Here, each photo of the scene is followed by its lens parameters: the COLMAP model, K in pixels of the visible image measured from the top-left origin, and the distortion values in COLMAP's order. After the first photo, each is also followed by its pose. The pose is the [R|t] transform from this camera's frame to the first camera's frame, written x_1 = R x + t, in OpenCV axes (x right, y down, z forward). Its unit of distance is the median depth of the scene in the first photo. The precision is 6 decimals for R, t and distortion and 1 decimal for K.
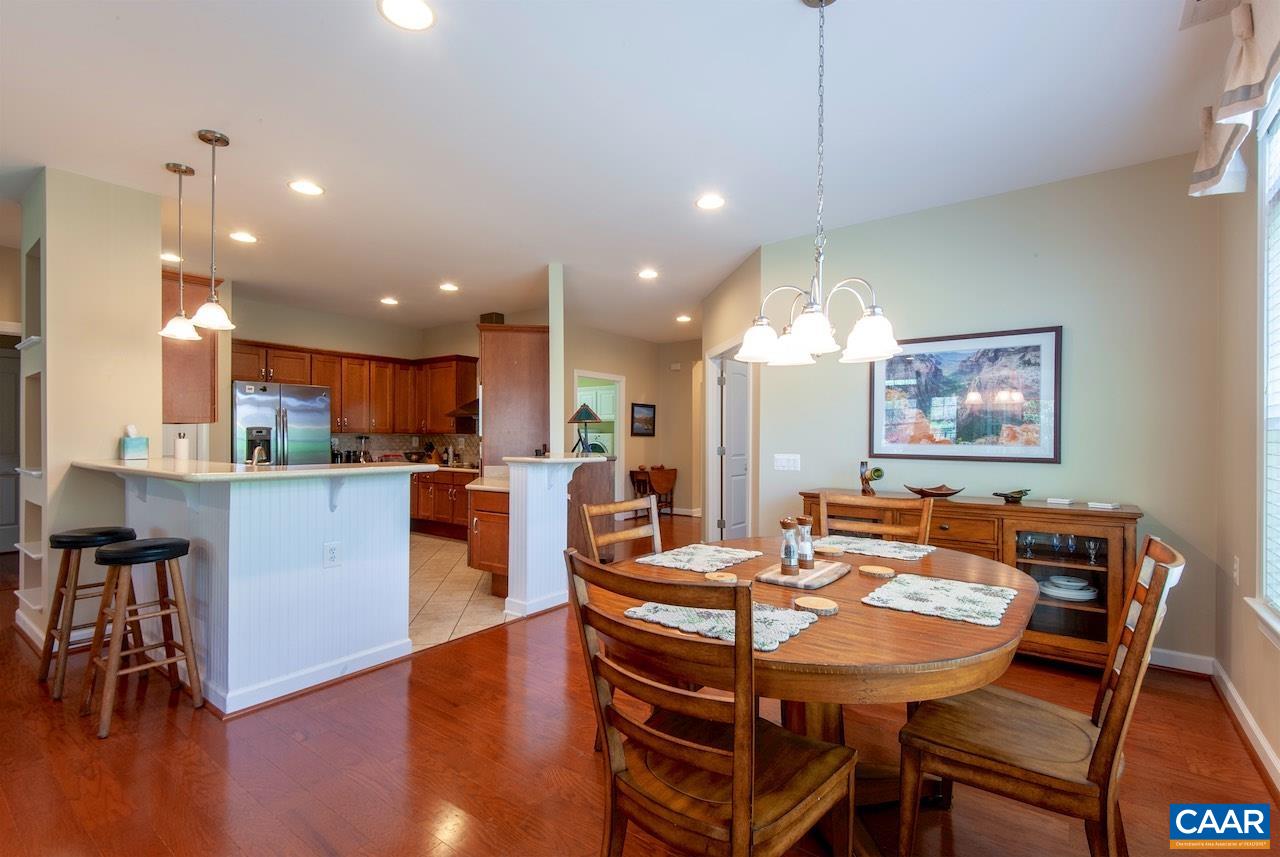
lens RADIAL K [[580.5, 0, 635.5], [0, 580.5, 434.6], [0, 0, 1]] dist [0.041273, -0.024109]
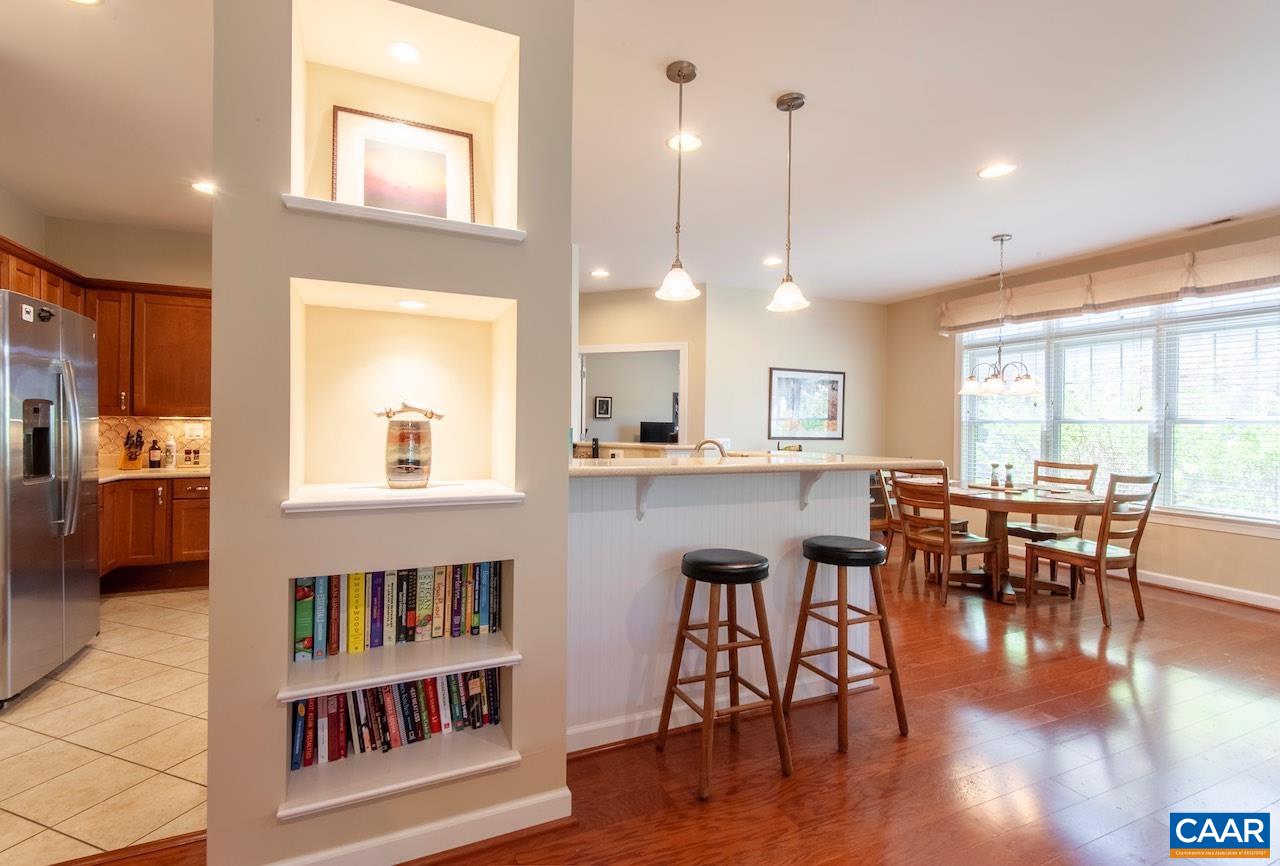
lens RADIAL K [[589.5, 0, 640.0], [0, 589.5, 433.0], [0, 0, 1]] dist [0.017928, -0.000011]
pose [[0.481819, -0.008310, 0.876231, -0.810627], [-0.011609, 0.999807, 0.015865, 0.000433], [-0.876194, -0.017816, 0.481629, 0.371296]]
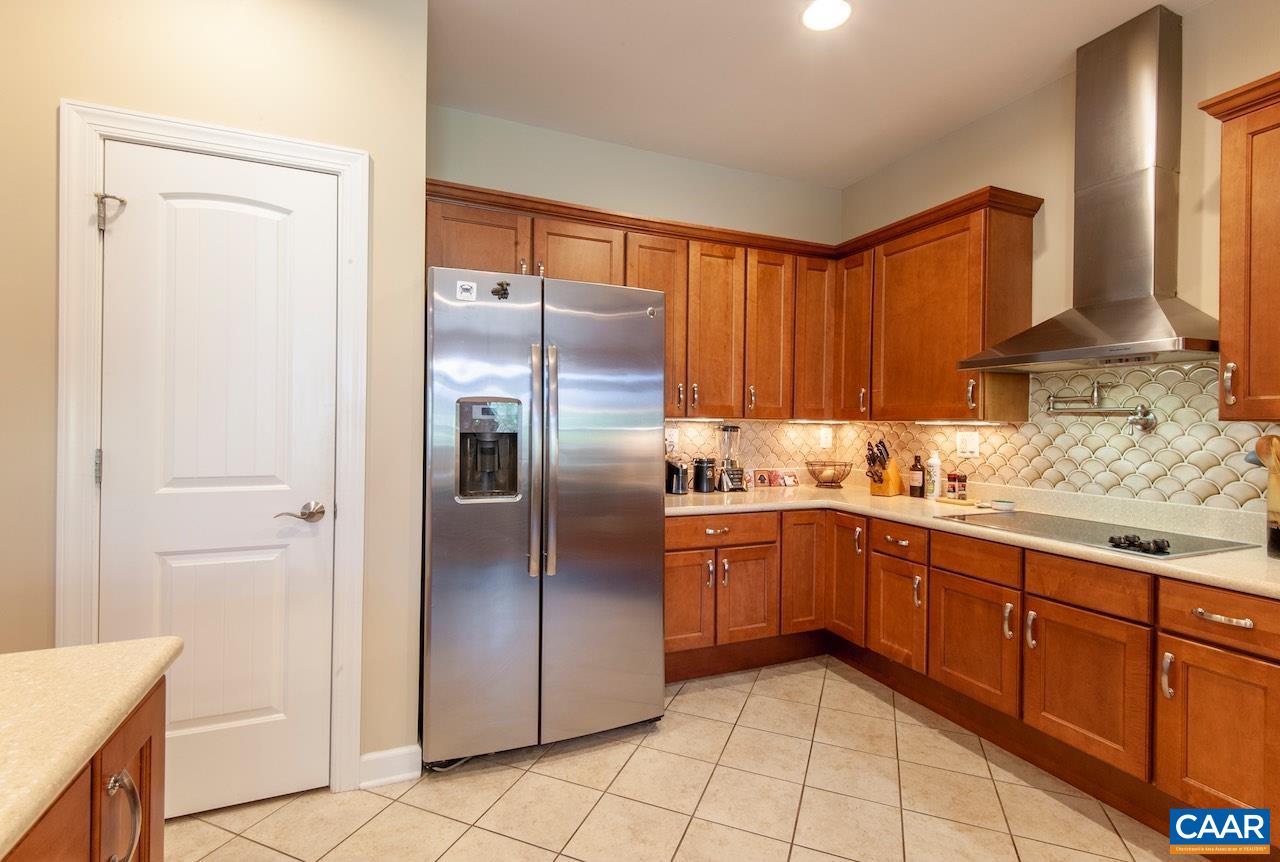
lens RADIAL K [[582.4, 0, 629.6], [0, 582.4, 424.4], [0, 0, 1]] dist [0.001334, -0.000344]
pose [[0.858967, 0.007967, -0.511969, -0.382105], [-0.007034, 0.999968, 0.003760, 0.001305], [0.511982, 0.000372, 0.858996, 0.733289]]
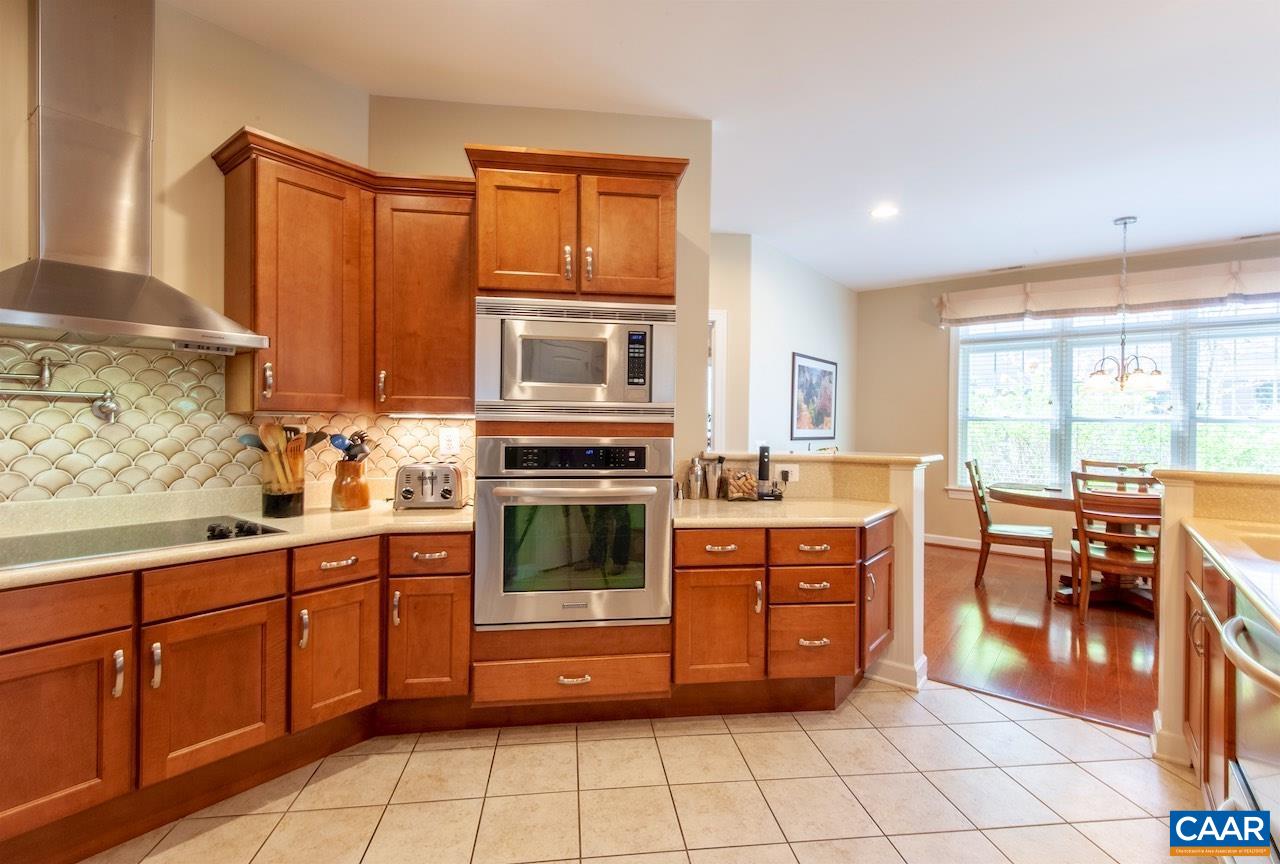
lens RADIAL K [[582.4, 0, 629.6], [0, 582.4, 425.4], [0, 0, 1]] dist [0.001334, -0.000344]
pose [[0.034192, -0.005846, 0.999398, -0.618932], [-0.013426, 0.999890, 0.006308, 0.001843], [-0.999325, -0.013634, 0.034110, 0.910142]]
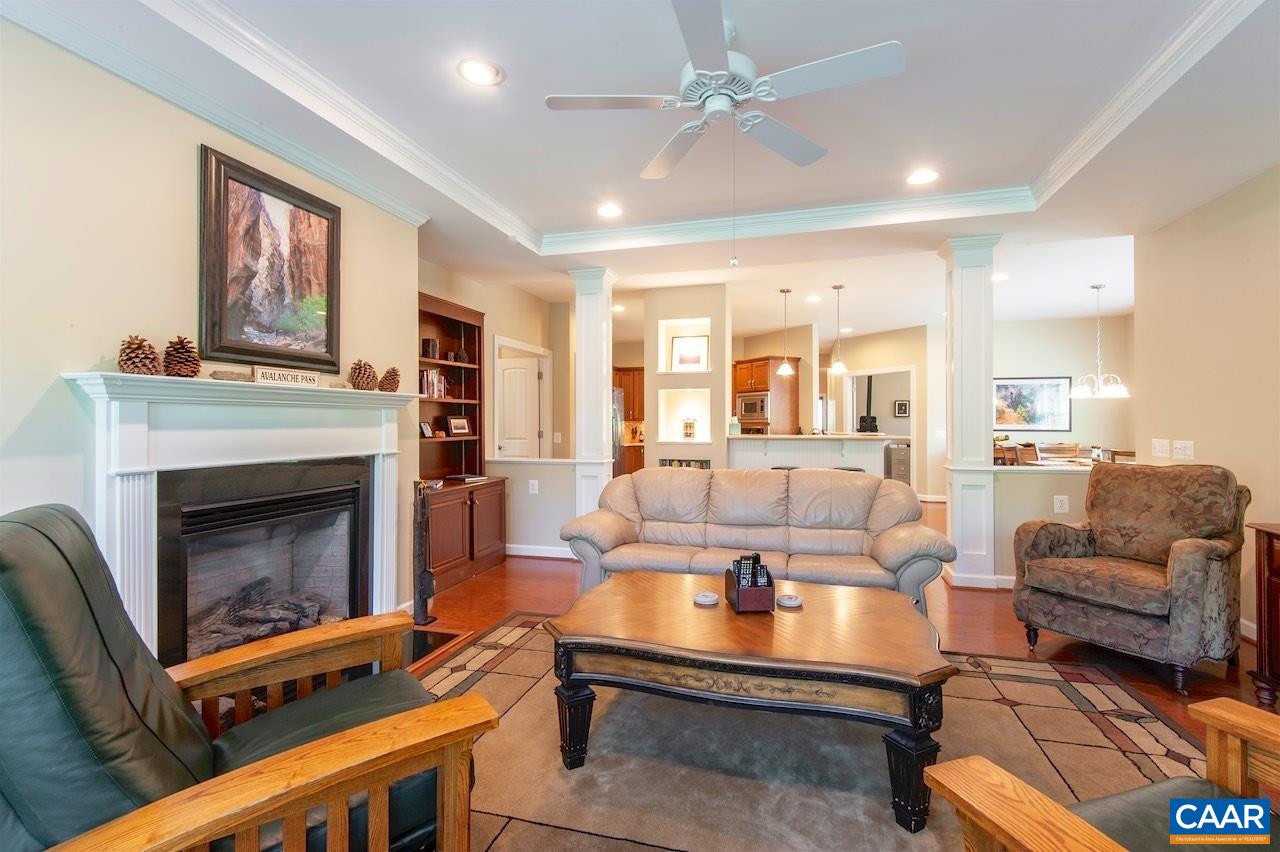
lens RADIAL K [[575.7, 0, 640.0], [0, 575.7, 426.0], [0, 0, 1]] dist [0.000392, -0.000072]
pose [[0.932618, -0.007008, 0.360796, -1.082878], [0.003890, 0.999949, 0.009368, -0.003154], [-0.360843, -0.007333, 0.932598, -0.369697]]
